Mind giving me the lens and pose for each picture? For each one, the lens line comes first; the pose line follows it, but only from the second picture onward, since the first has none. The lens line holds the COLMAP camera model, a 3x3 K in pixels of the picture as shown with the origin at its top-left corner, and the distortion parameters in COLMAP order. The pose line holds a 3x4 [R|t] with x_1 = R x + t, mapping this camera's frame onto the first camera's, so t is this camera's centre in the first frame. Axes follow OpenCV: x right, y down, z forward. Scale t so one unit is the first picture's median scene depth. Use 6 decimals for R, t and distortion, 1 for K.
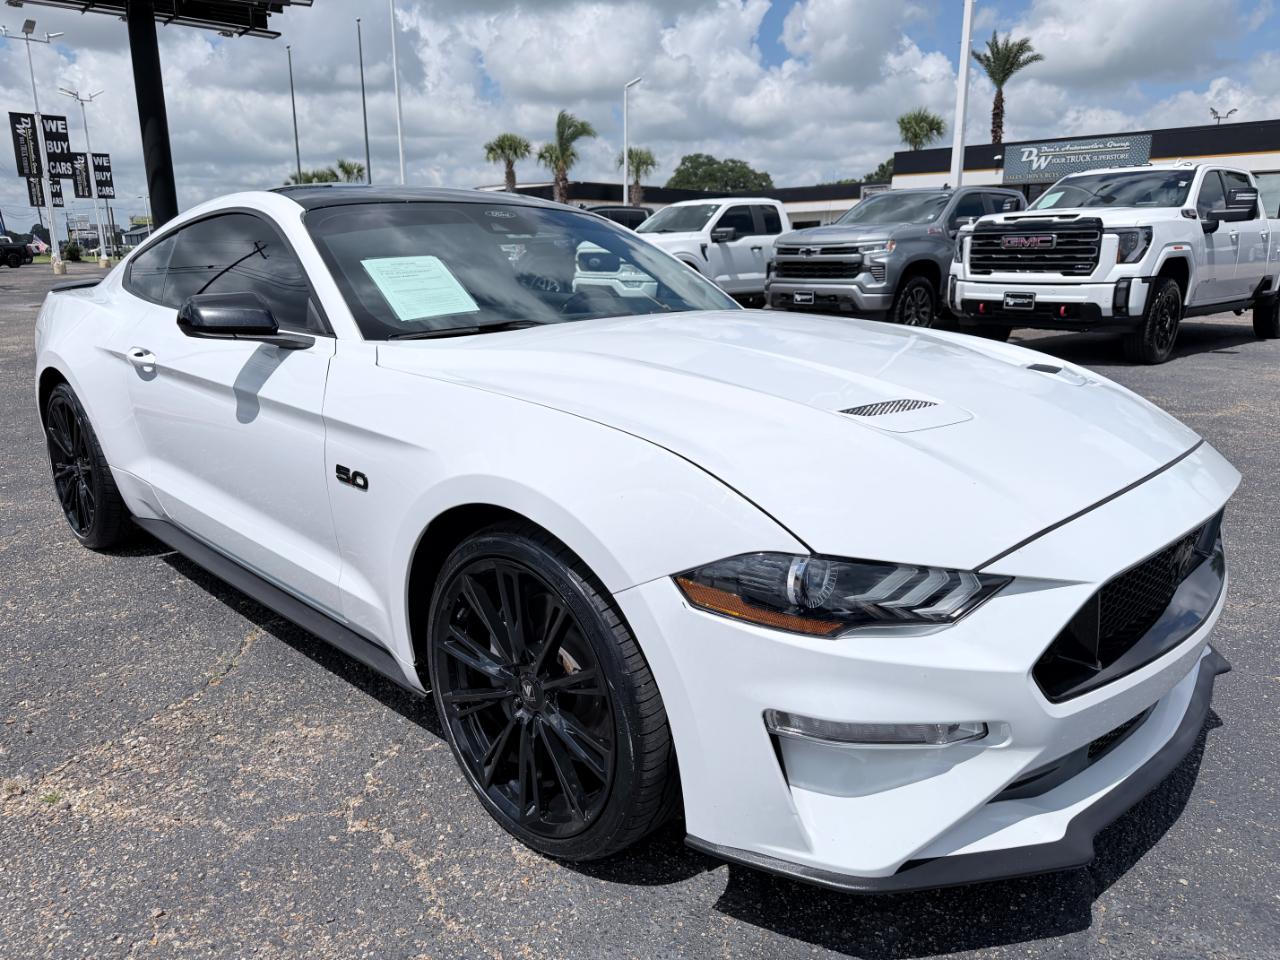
lens RADIAL K [[942.4, 0, 648.6], [0, 942.4, 467.0], [0, 0, 1]] dist [0.028744, -0.039827]
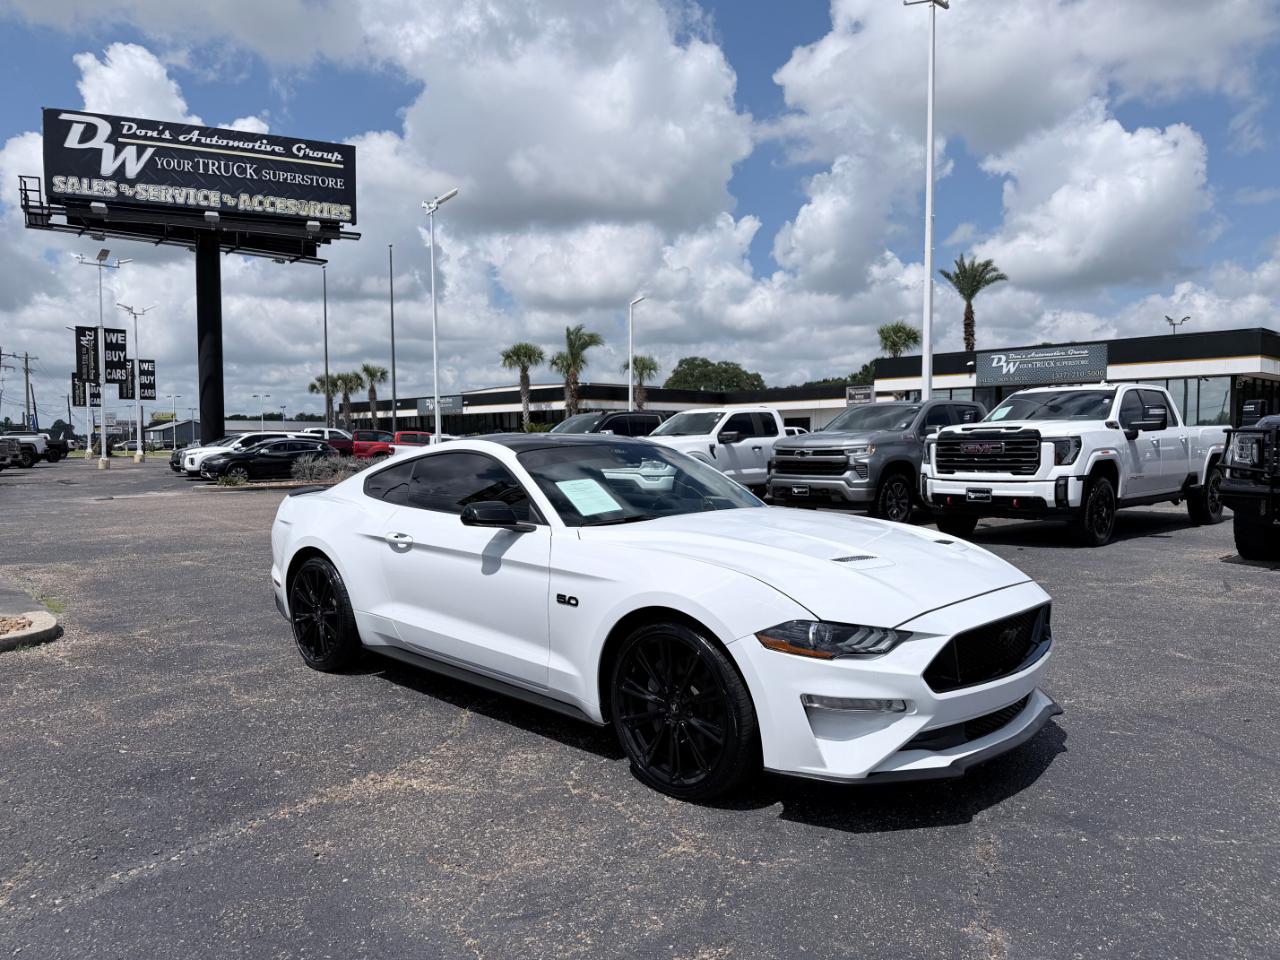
lens RADIAL K [[929.3, 0, 624.5], [0, 929.3, 472.7], [0, 0, 1]] dist [0.073577, -0.120235]
pose [[0.999729, -0.004584, -0.022842, -0.032489], [0.000147, 0.981666, -0.190608, 0.022819], [0.023297, 0.190553, 0.981400, -0.170505]]
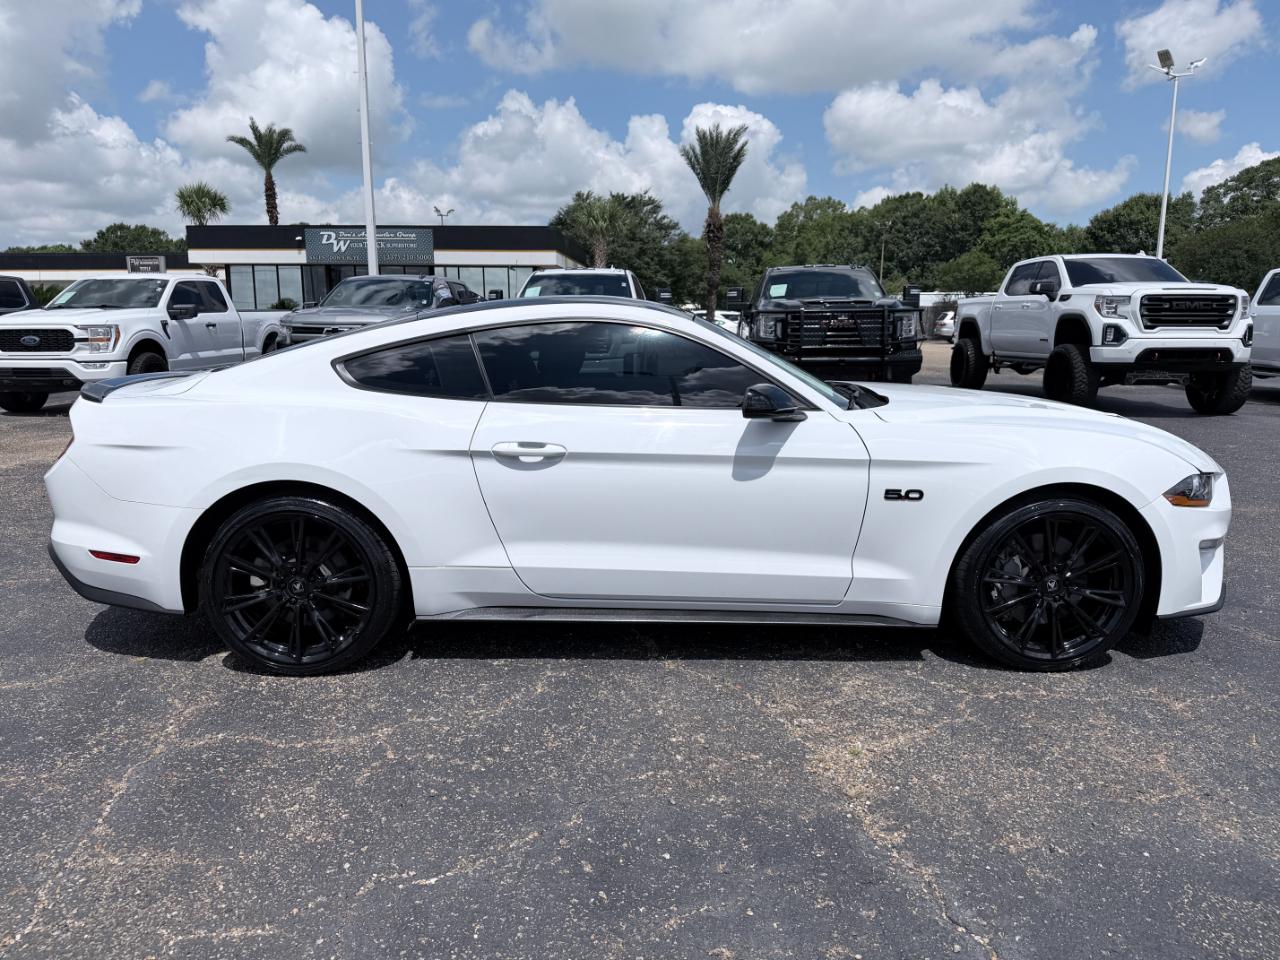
lens RADIAL K [[934.2, 0, 616.5], [0, 934.2, 495.3], [0, 0, 1]] dist [0.022972, -0.037324]
pose [[0.703904, -0.127216, 0.698810, -0.403950], [0.156367, 0.987448, 0.022254, -0.026697], [-0.692869, 0.093607, 0.714961, 0.077019]]
